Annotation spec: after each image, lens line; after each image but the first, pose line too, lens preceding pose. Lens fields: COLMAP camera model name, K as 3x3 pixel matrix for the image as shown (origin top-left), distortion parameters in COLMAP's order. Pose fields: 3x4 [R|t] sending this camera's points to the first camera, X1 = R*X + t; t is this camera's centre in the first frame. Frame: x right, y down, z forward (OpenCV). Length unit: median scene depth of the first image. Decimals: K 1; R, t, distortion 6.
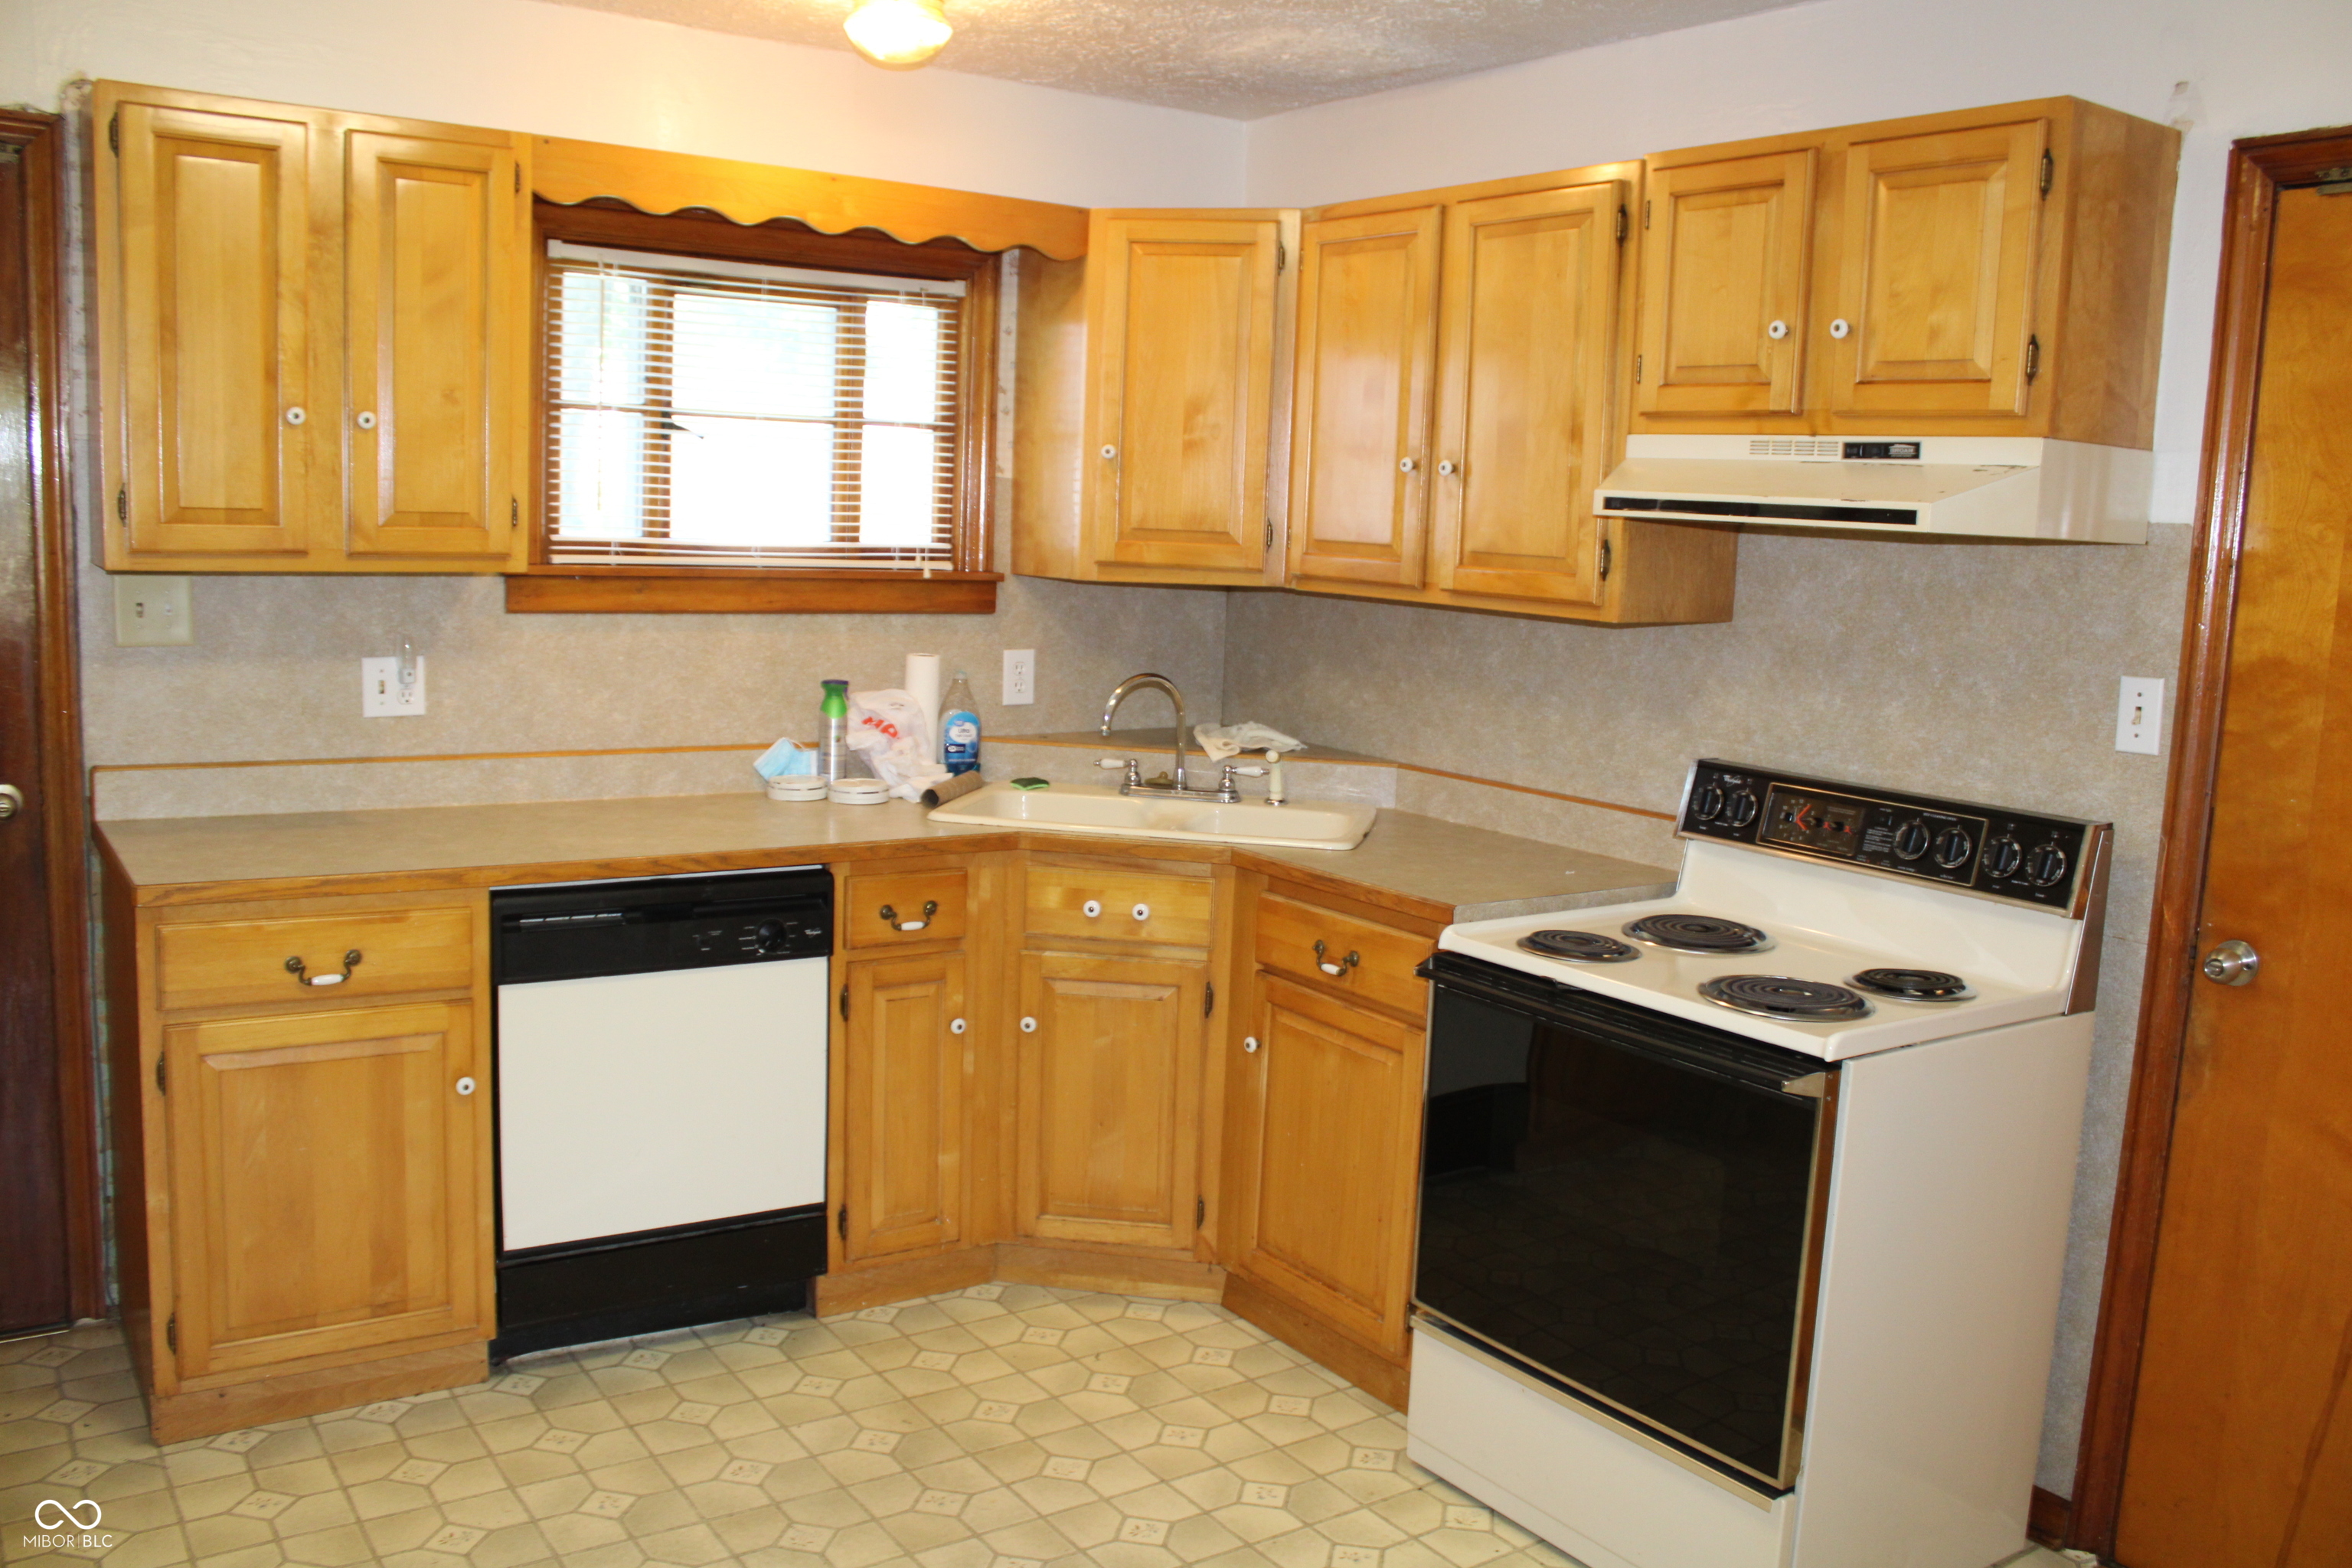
lens RADIAL K [[1974.2, 0, 1170.2], [0, 1974.2, 772.9], [0, 0, 1]] dist [-0.086765, 0.007632]
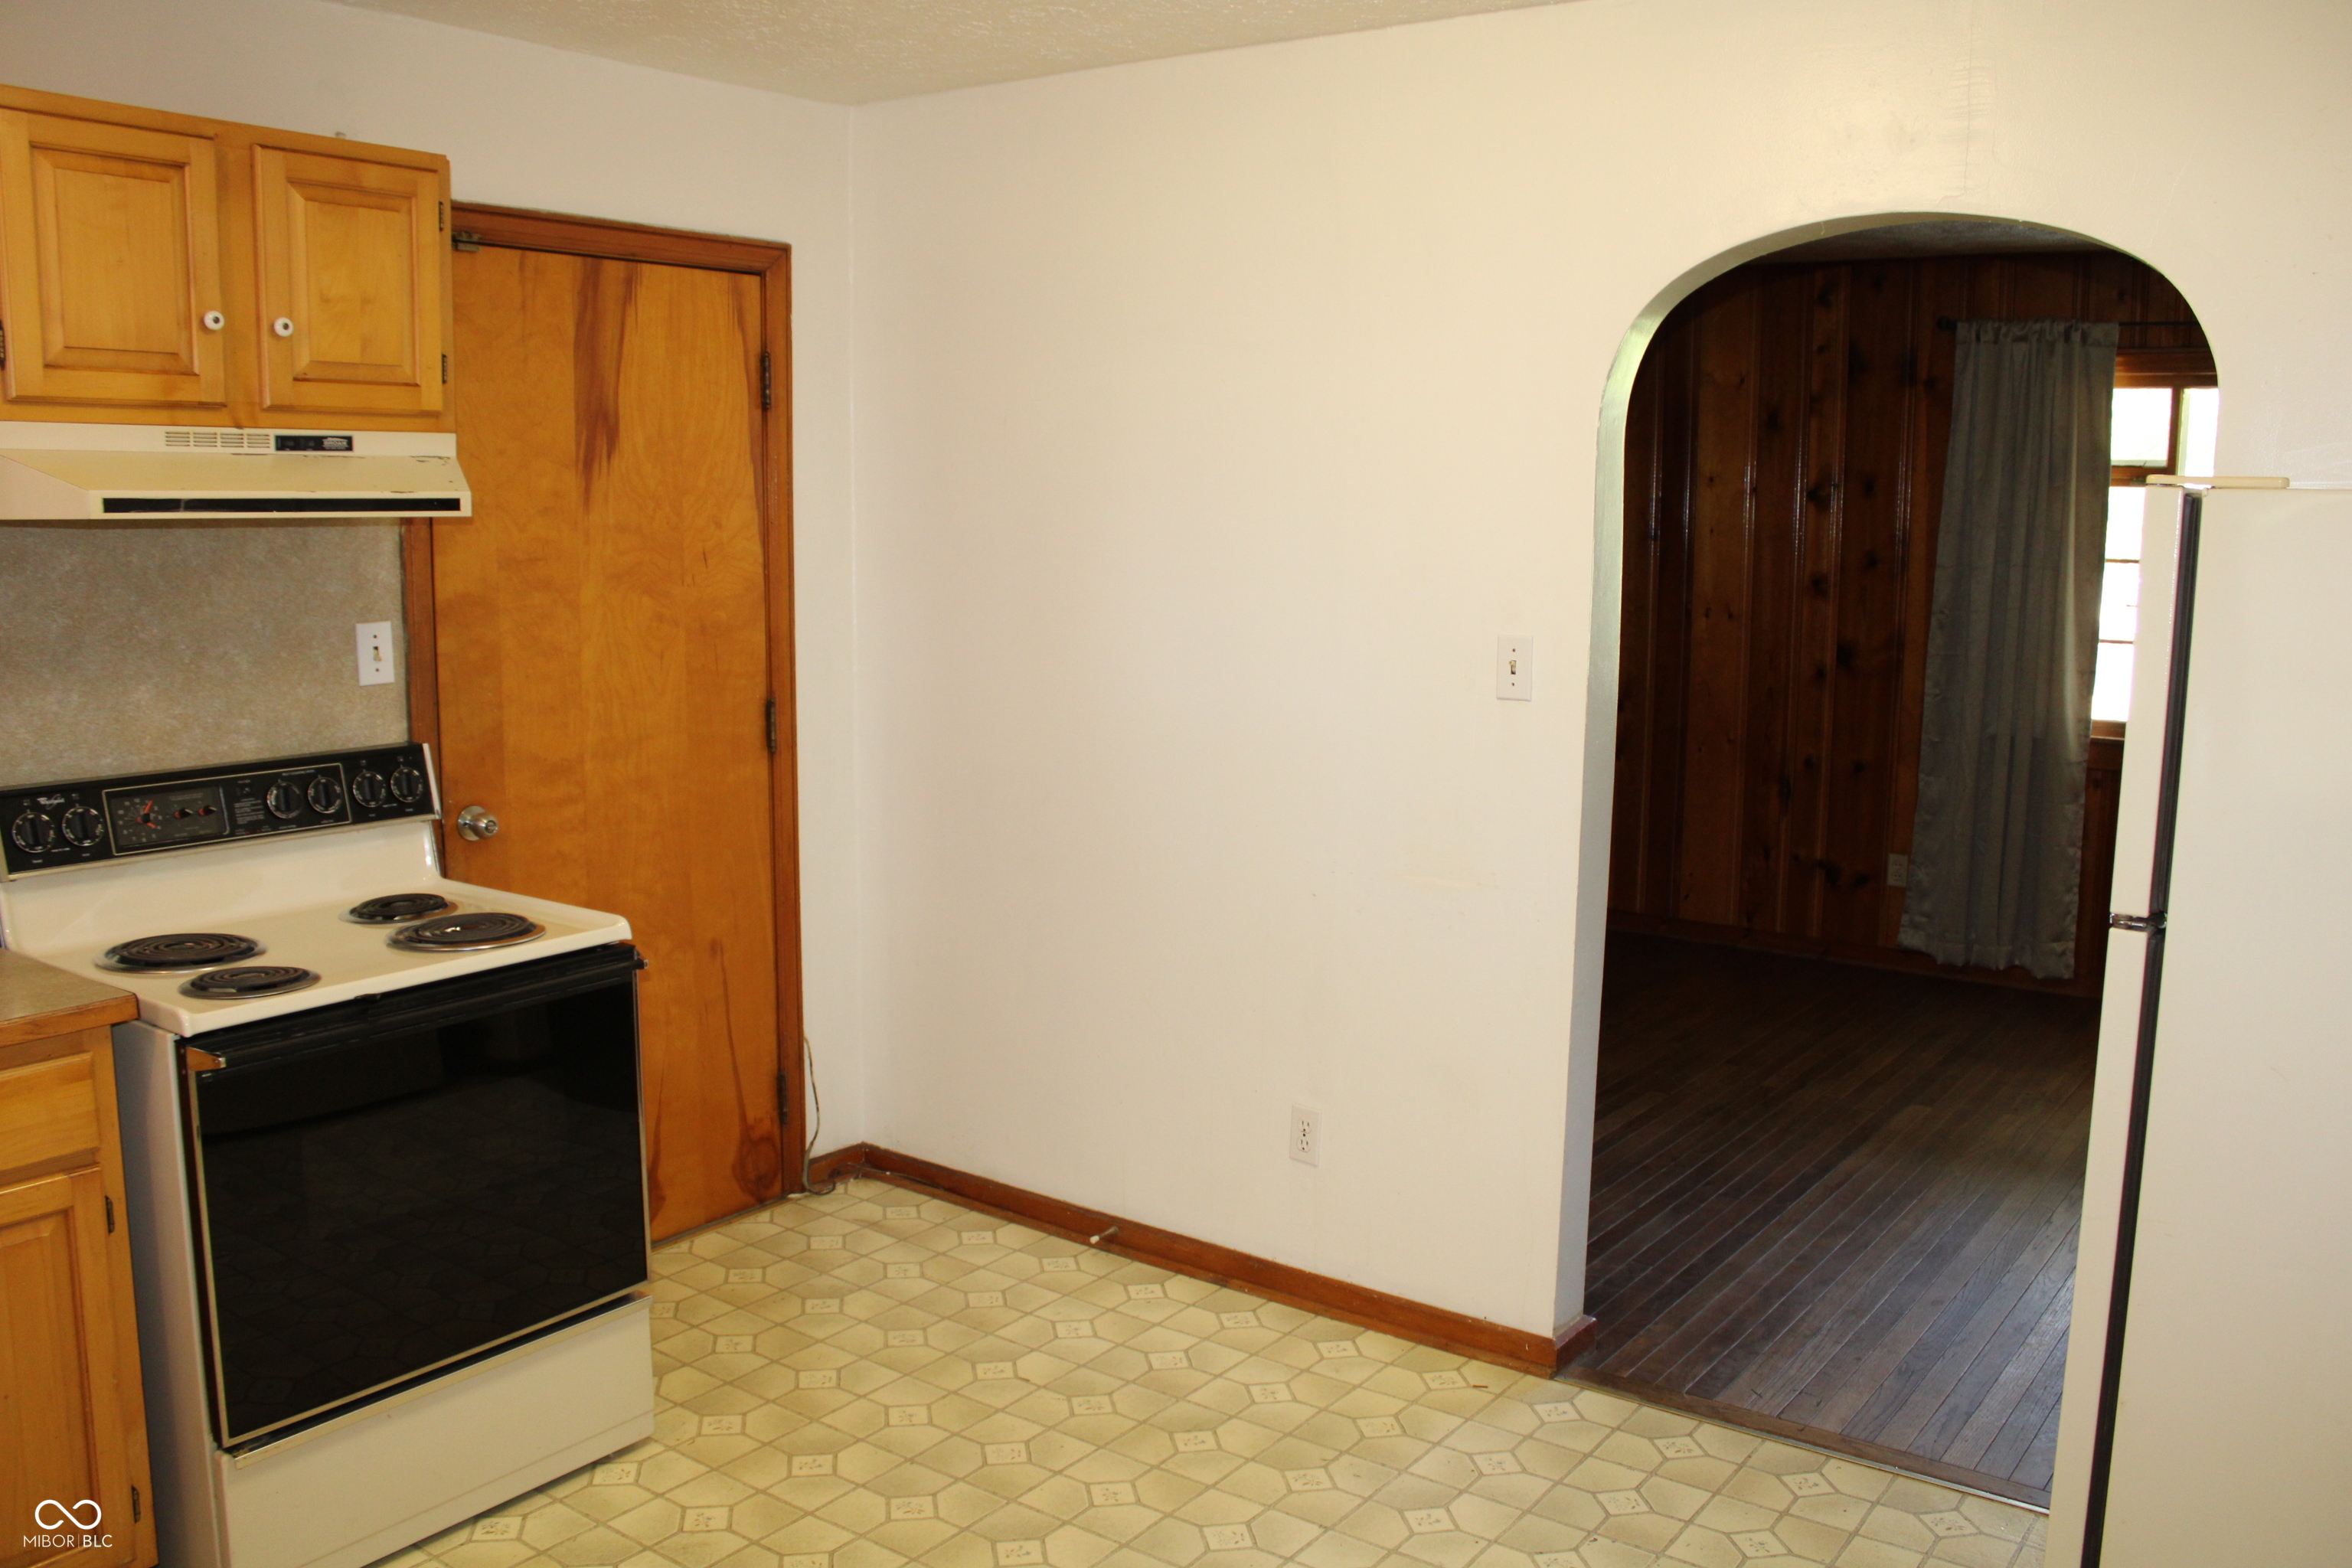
lens RADIAL K [[1974.2, 0, 1174.4], [0, 1974.2, 793.4], [0, 0, 1]] dist [-0.086765, 0.007632]
pose [[-0.328341, -0.187842, 0.925693, -0.811027], [0.101415, 0.967350, 0.232267, -0.176511], [-0.939099, 0.170142, -0.298571, 0.894871]]
